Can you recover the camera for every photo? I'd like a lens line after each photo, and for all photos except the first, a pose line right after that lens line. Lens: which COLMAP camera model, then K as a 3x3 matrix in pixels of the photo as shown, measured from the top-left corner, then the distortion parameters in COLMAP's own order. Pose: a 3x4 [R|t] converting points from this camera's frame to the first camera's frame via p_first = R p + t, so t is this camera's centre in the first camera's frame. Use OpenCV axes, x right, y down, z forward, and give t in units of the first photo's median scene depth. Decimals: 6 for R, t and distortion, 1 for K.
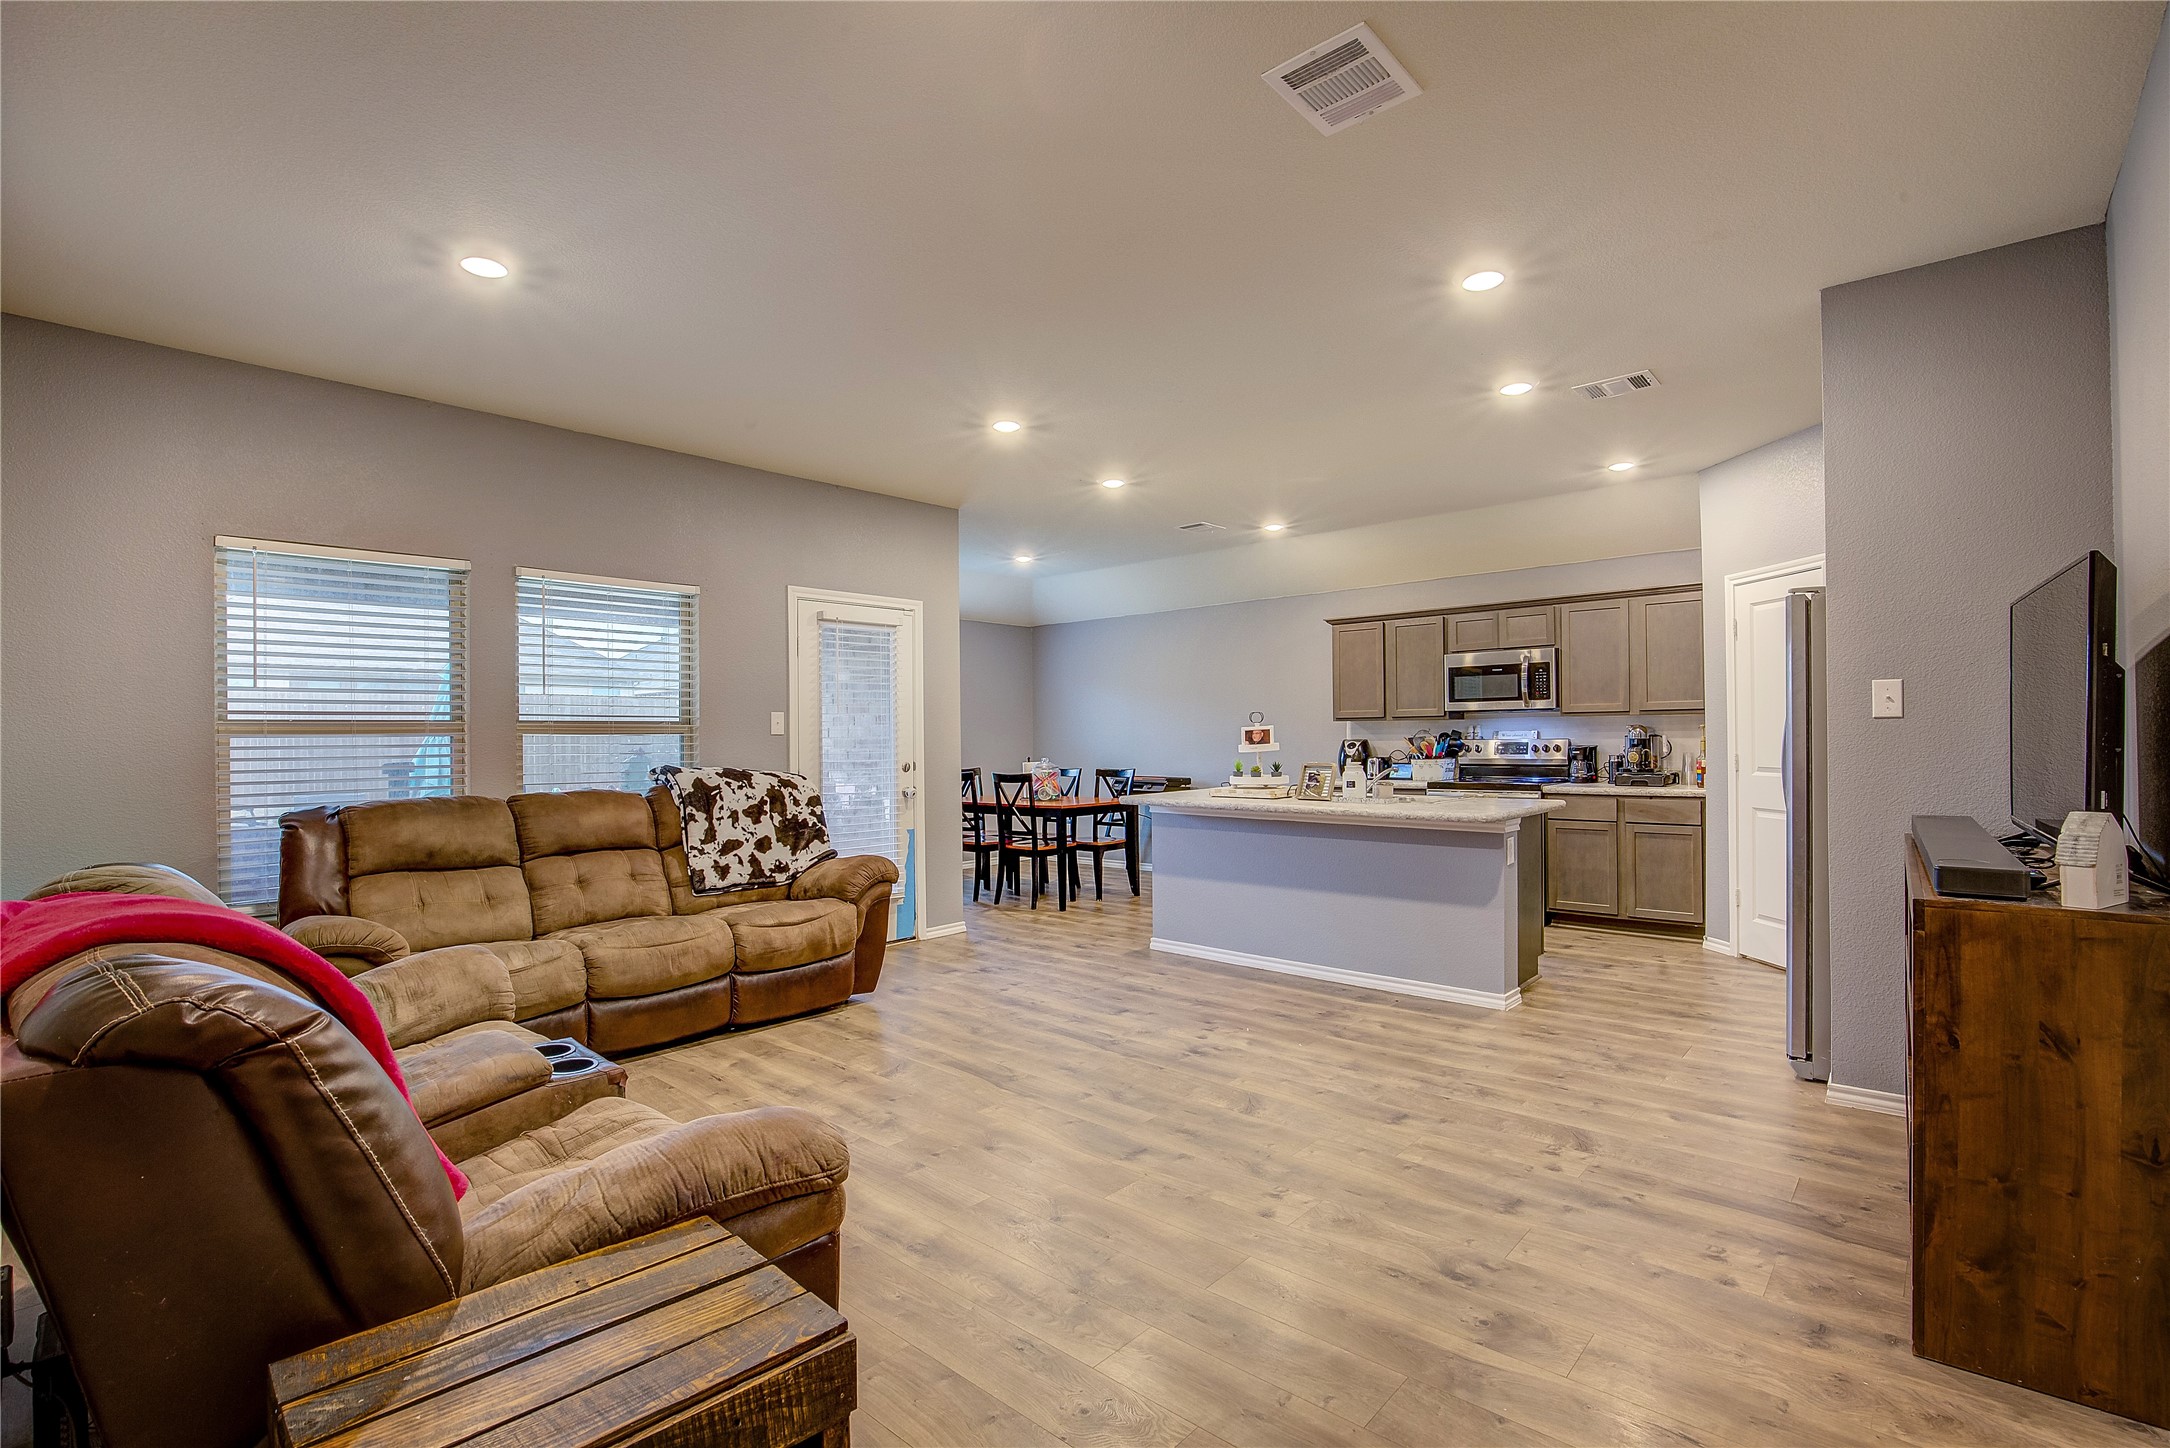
lens RADIAL K [[992.3, 0, 1092.7], [0, 992.3, 732.8], [0, 0, 1]] dist [-0.035590, 0.007469]
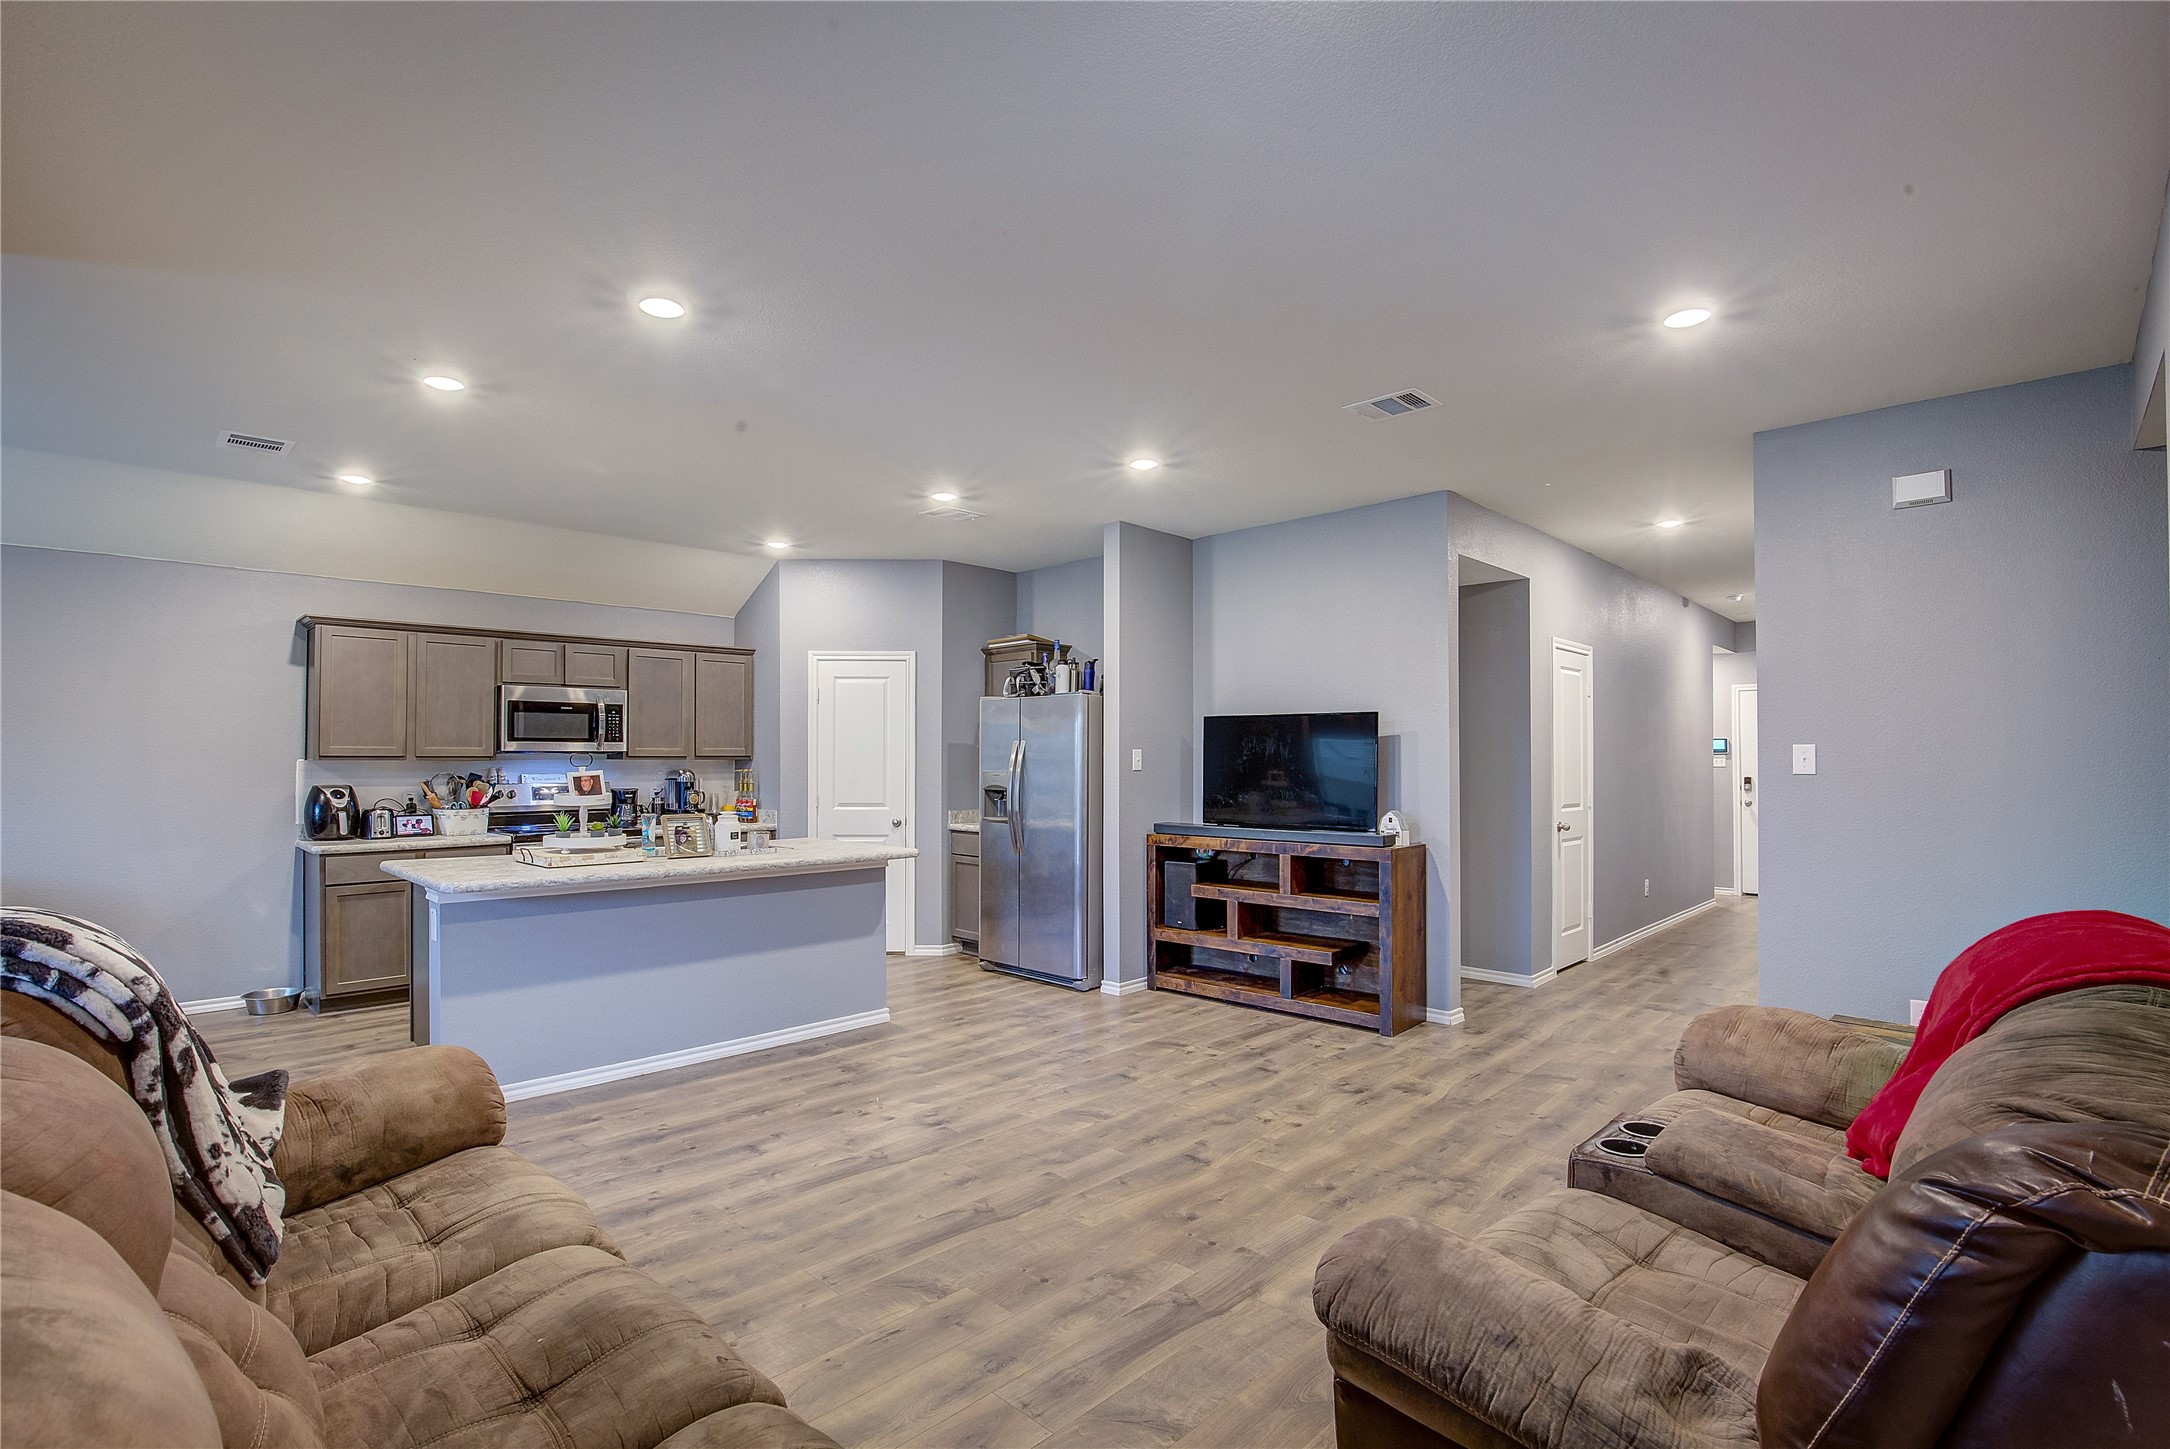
lens RADIAL K [[992.3, 0, 1082.7], [0, 992.3, 755.5], [0, 0, 1]] dist [-0.035590, 0.007469]
pose [[0.044627, 0.017163, 0.998856, -0.632603], [-0.003395, 0.999849, -0.017028, -0.007715], [-0.998998, -0.002632, 0.044679, 0.625947]]
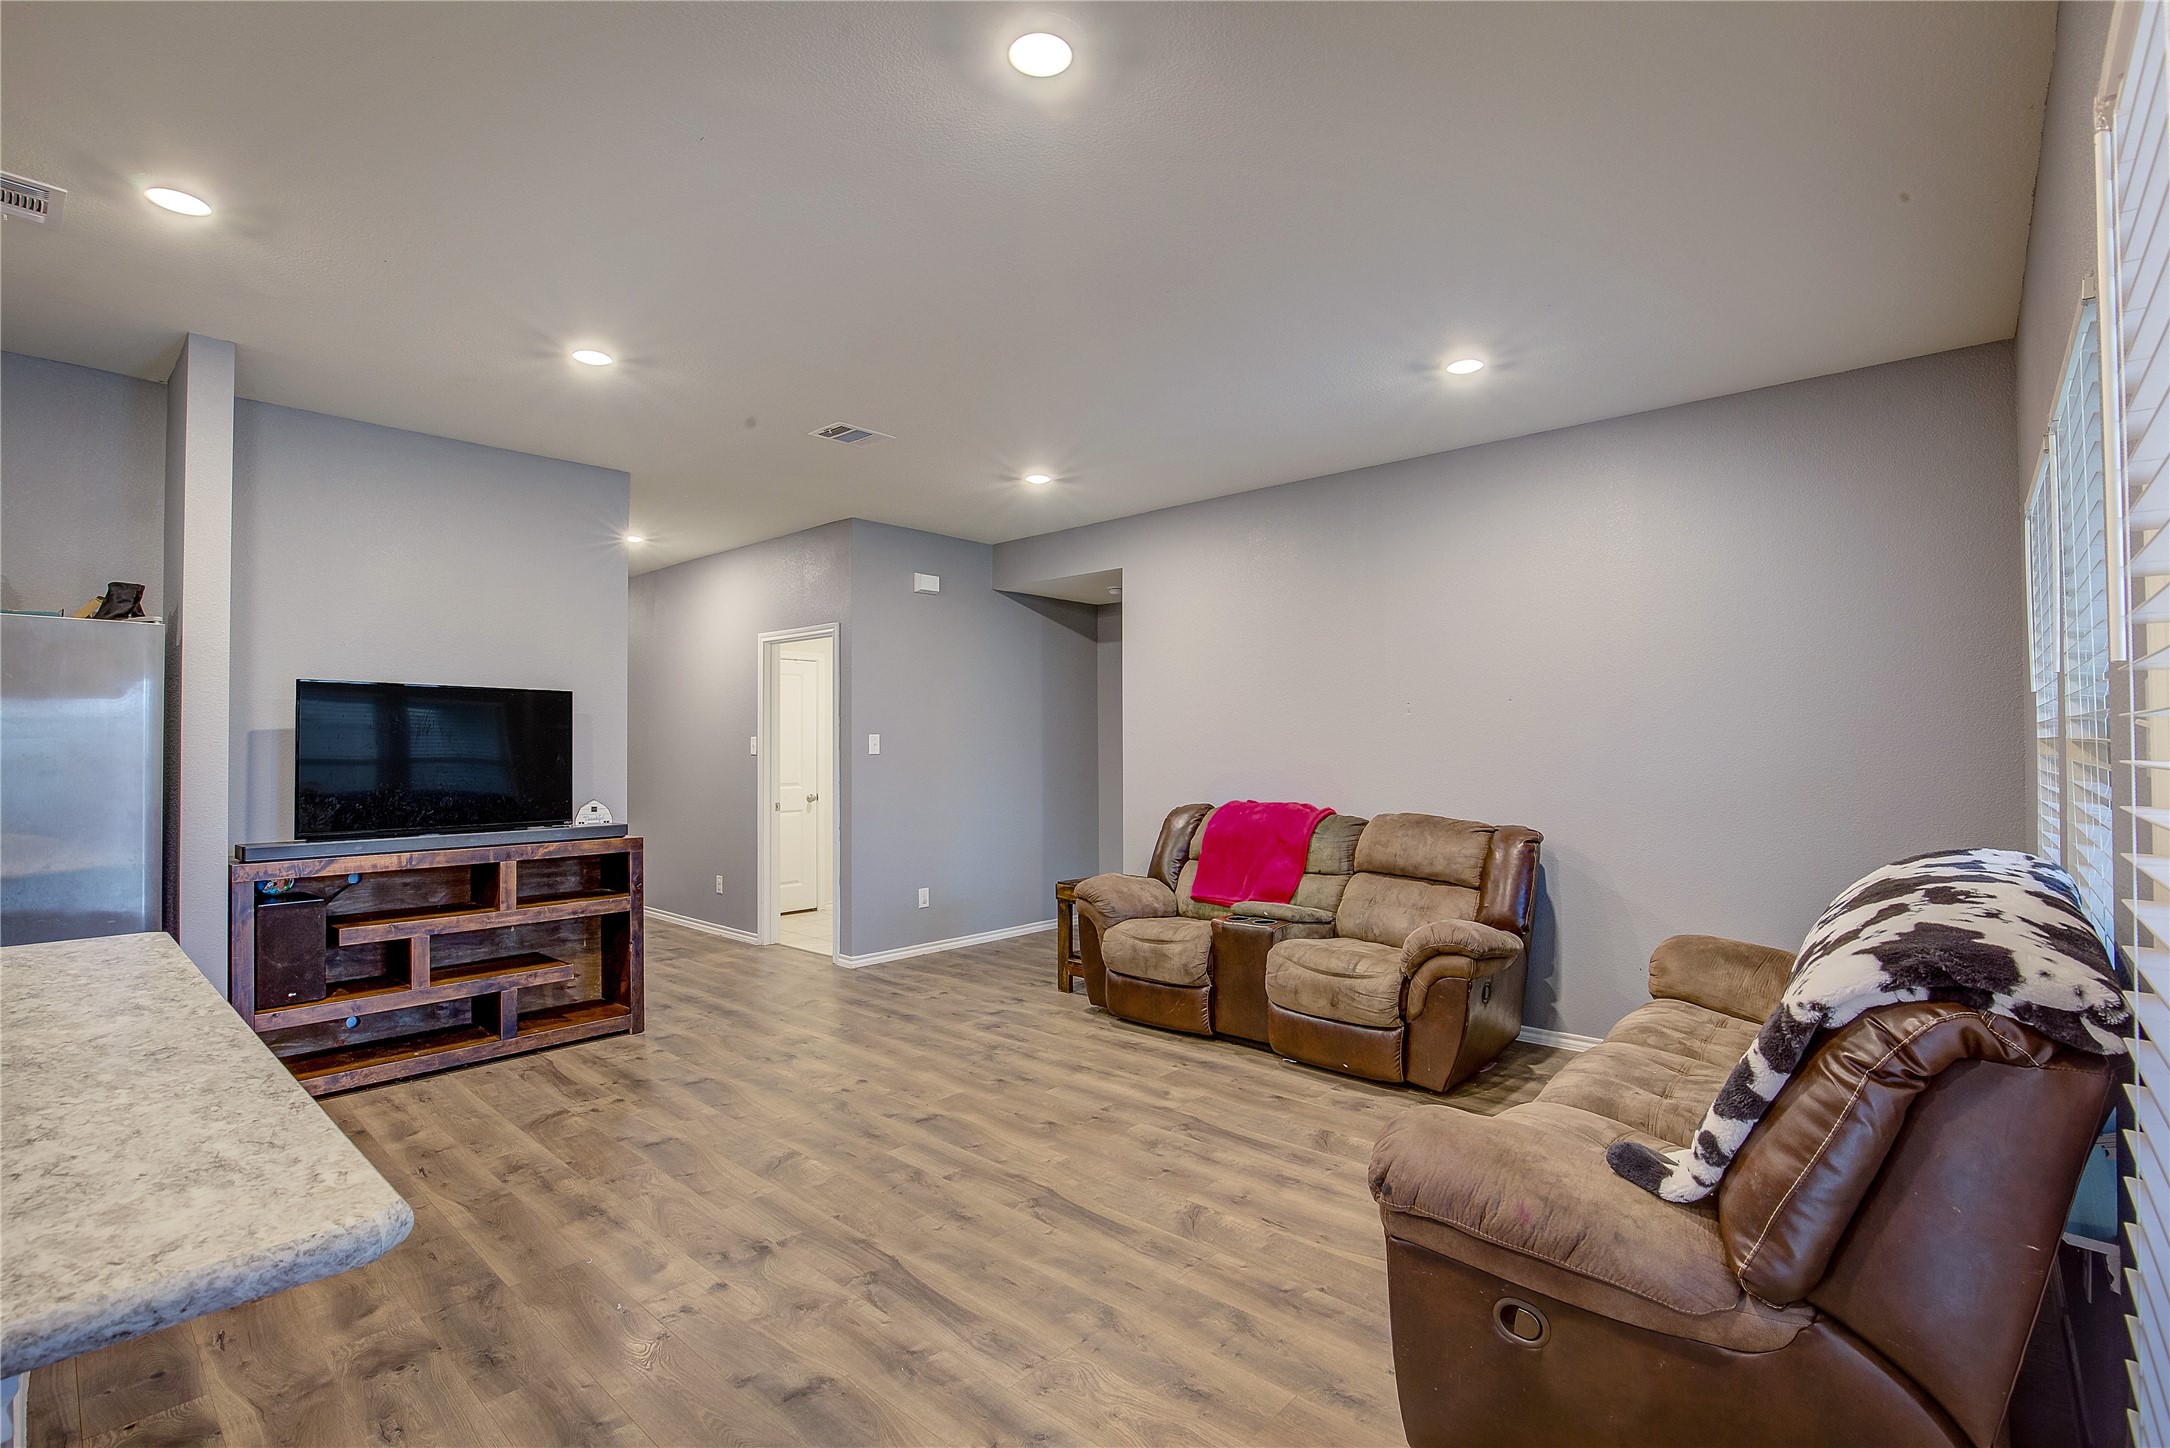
lens RADIAL K [[992.3, 0, 1085.0], [0, 992.3, 731.6], [0, 0, 1]] dist [-0.035590, 0.007469]
pose [[-0.999826, 0.015651, 0.010113, -0.096162], [0.015457, 0.999701, -0.018938, -0.008627], [-0.010406, -0.018779, -0.999770, 1.272116]]
